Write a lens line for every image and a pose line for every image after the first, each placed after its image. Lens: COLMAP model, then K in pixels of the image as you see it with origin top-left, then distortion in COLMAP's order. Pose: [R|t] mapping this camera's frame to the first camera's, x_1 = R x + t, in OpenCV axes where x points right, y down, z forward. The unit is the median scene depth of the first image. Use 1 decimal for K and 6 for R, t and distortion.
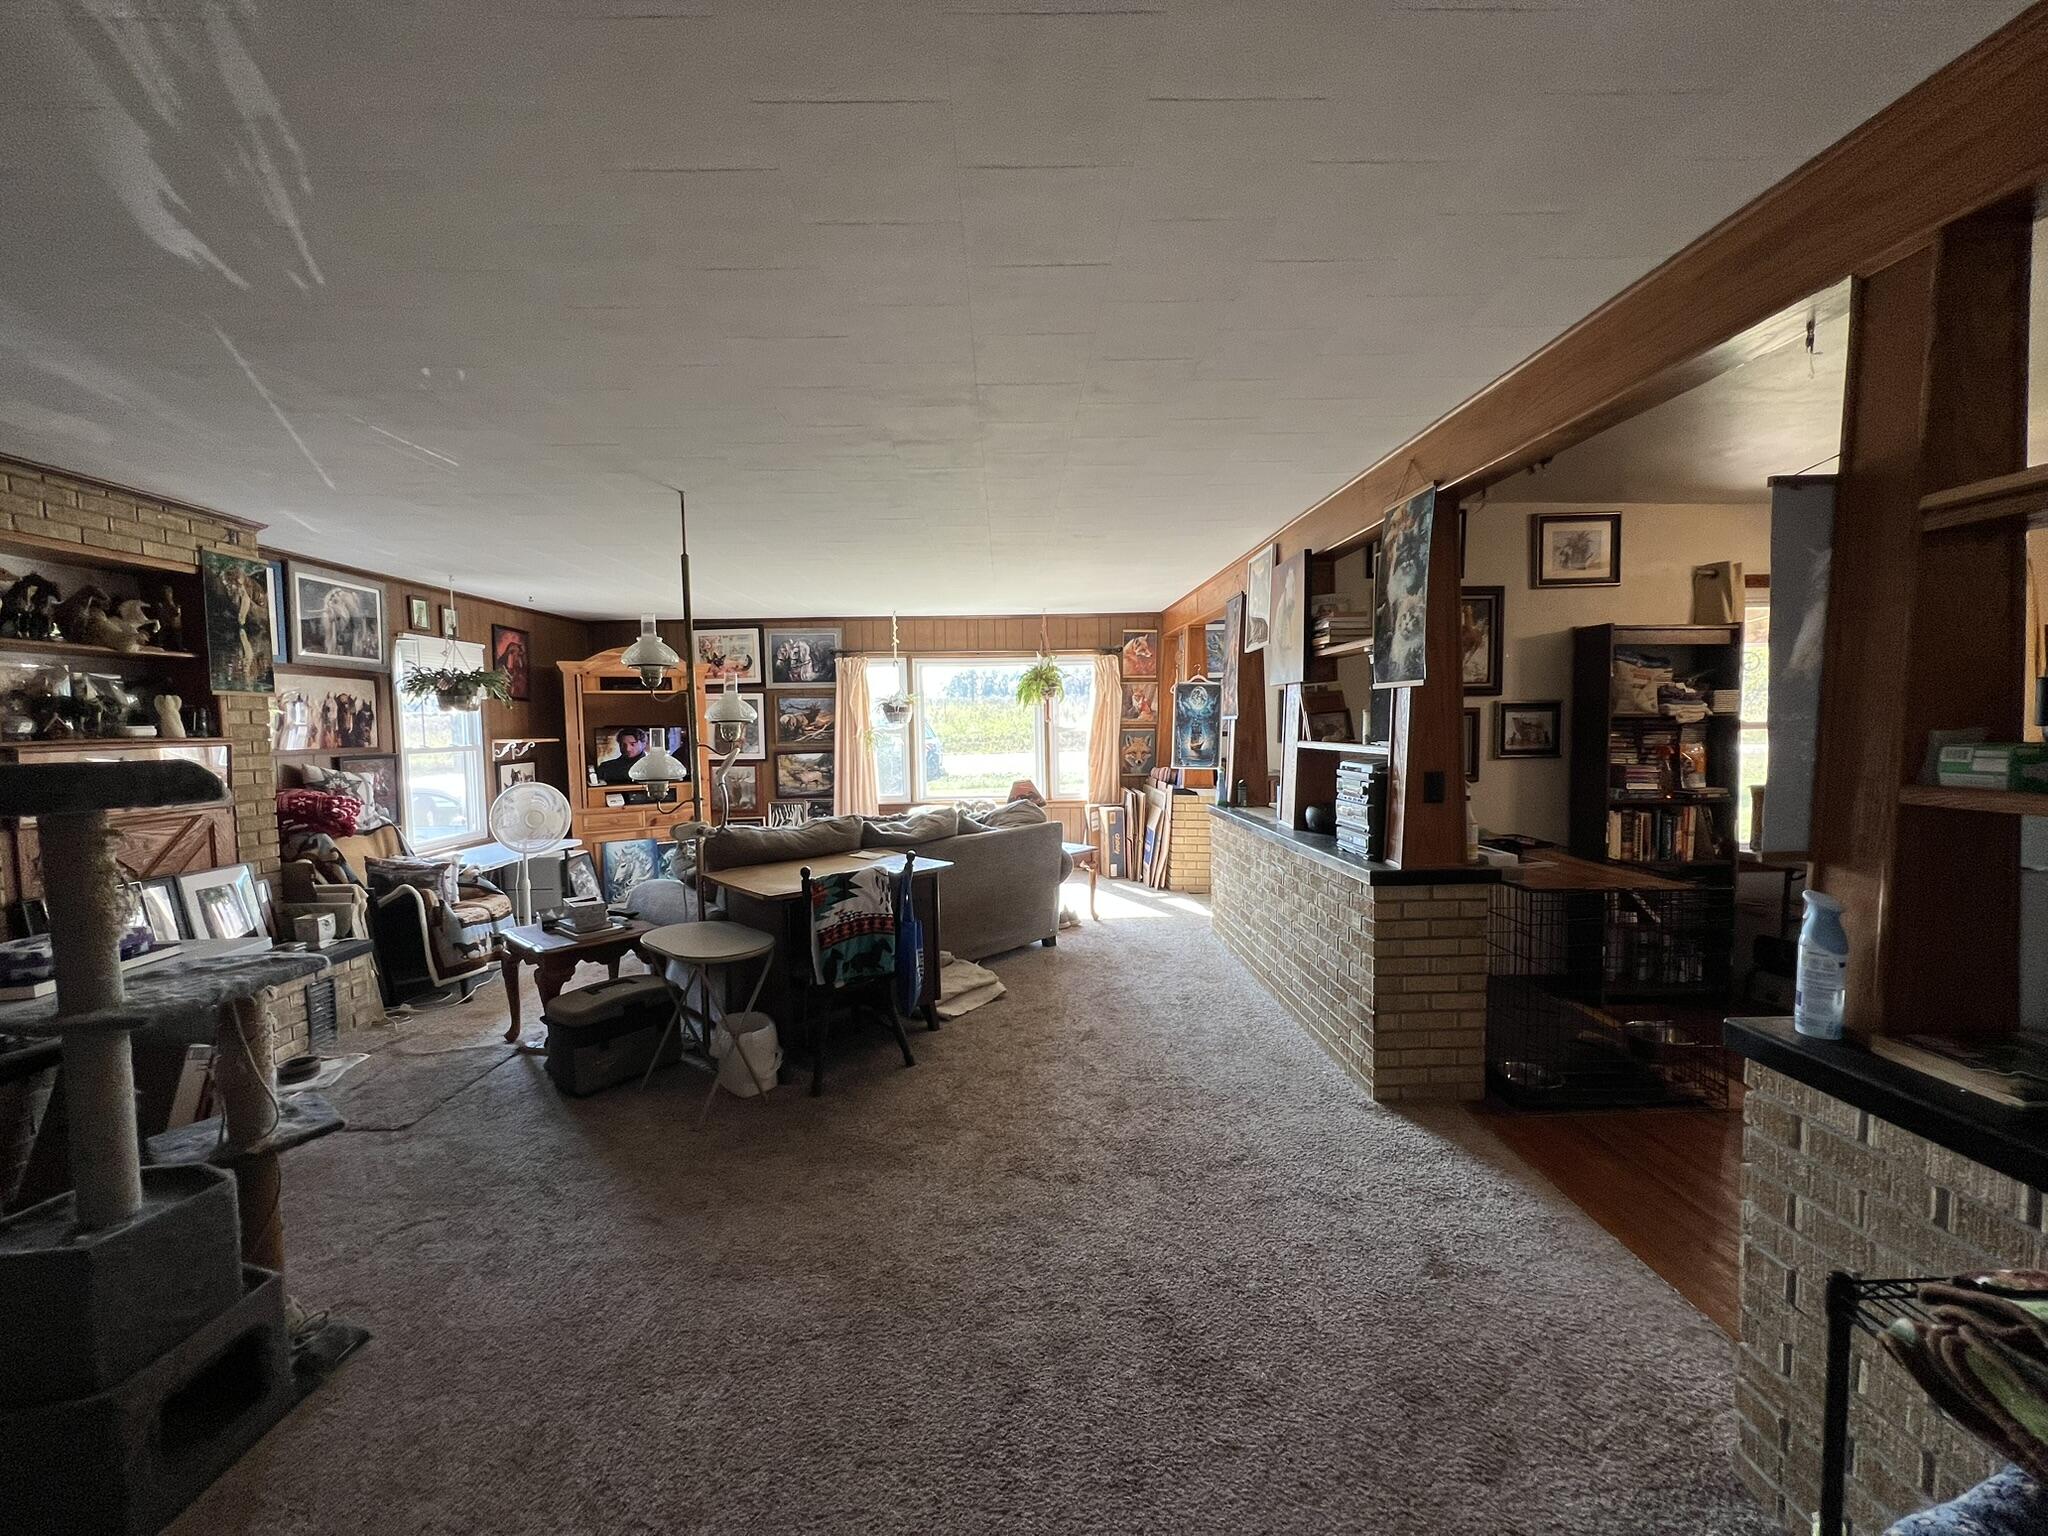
lens RADIAL K [[816.2, 0, 1023.2], [0, 816.2, 767.2], [0, 0, 1]] dist [-0.001907, 0.000060]
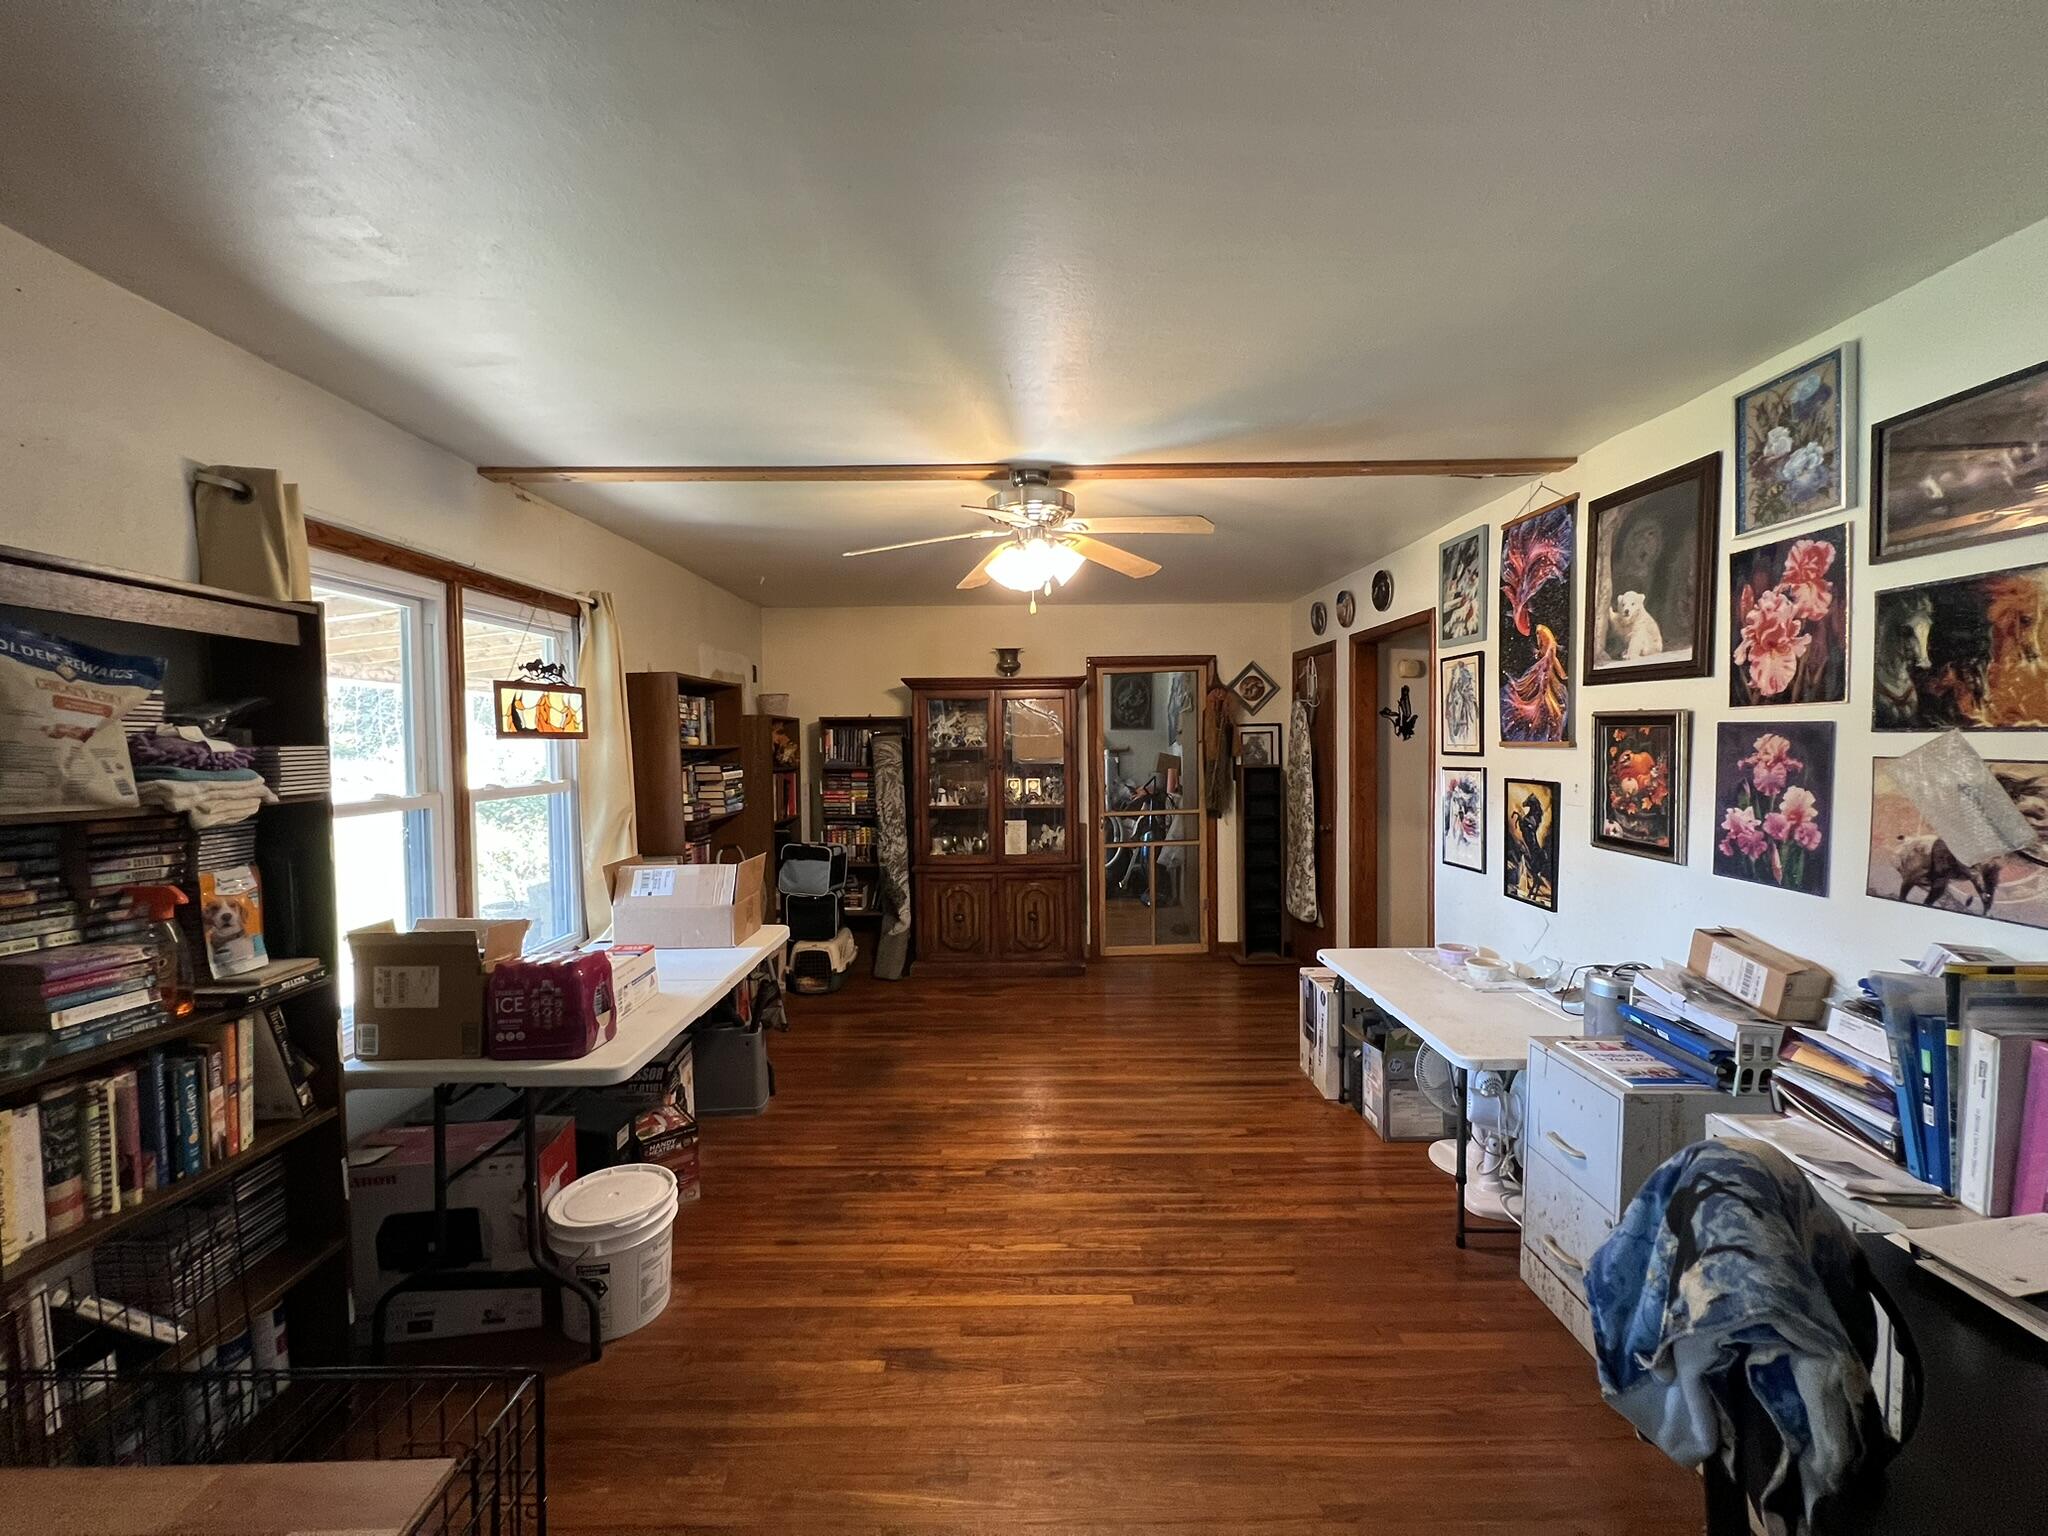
lens RADIAL K [[816.2, 0, 1027.7], [0, 816.2, 765.9], [0, 0, 1]] dist [-0.001907, 0.000060]
pose [[0.021407, -0.015402, 0.999652, 0.395586], [0.068130, 0.997579, 0.013911, -0.059208], [-0.997447, 0.067809, 0.022405, 0.557296]]
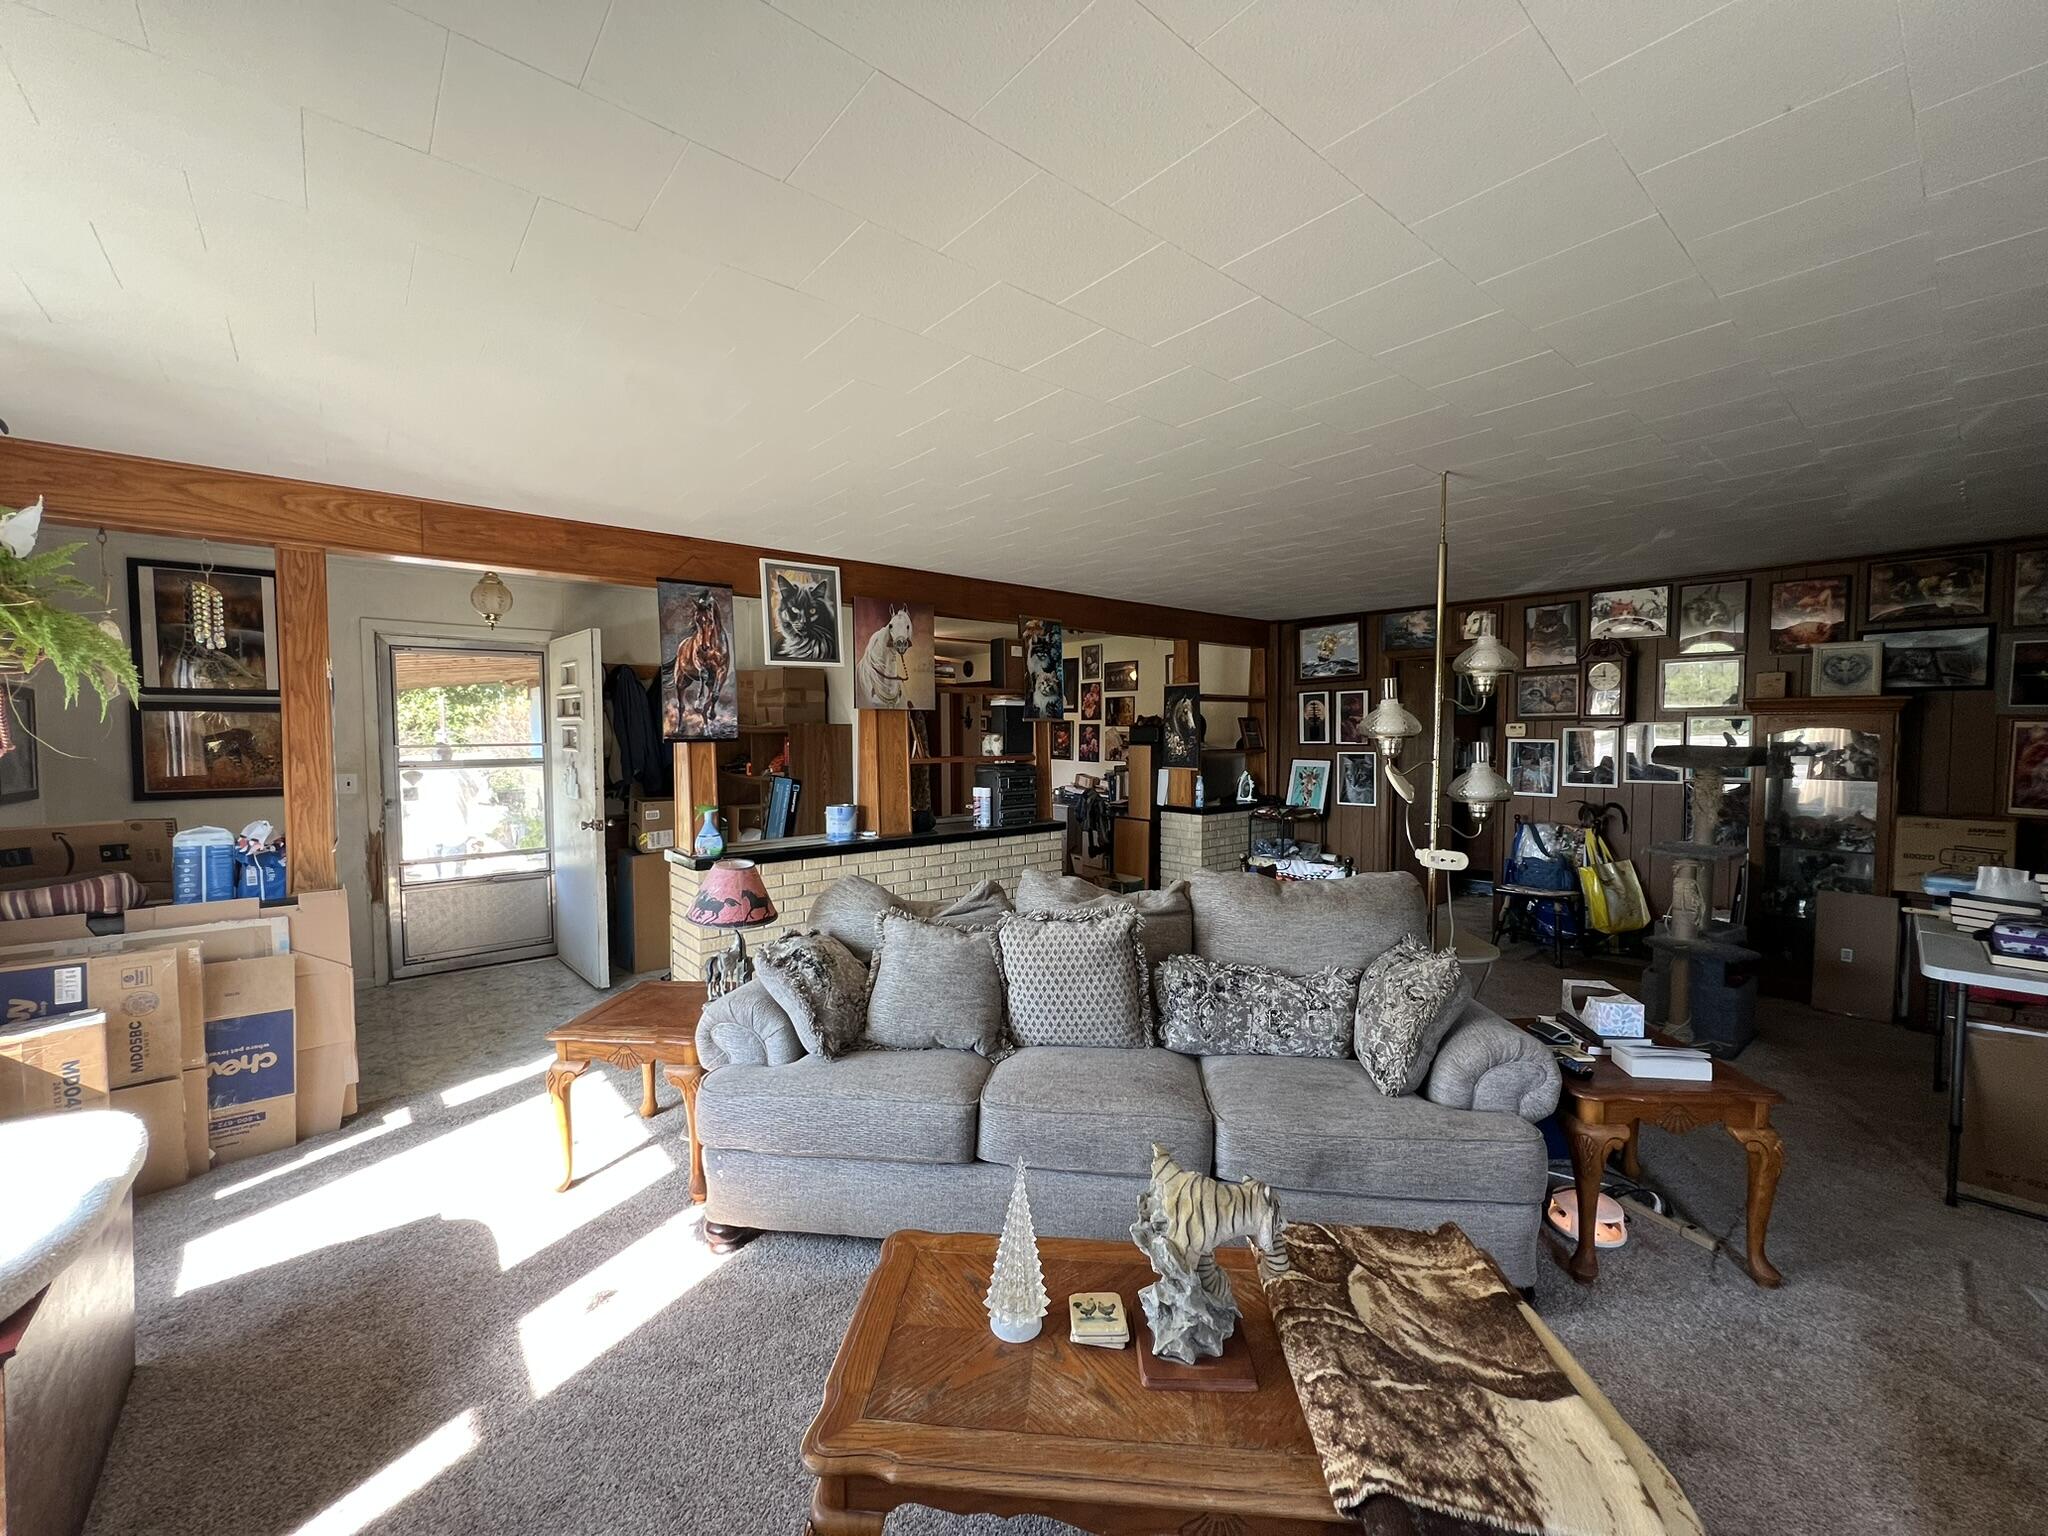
lens RADIAL K [[816.2, 0, 1021.3], [0, 816.2, 770.1], [0, 0, 1]] dist [-0.001907, 0.000060]
pose [[-0.622518, -0.019342, 0.782366, -0.698241], [0.058356, 0.995764, 0.071051, -0.091016], [-0.780427, 0.089886, -0.618752, 1.621005]]
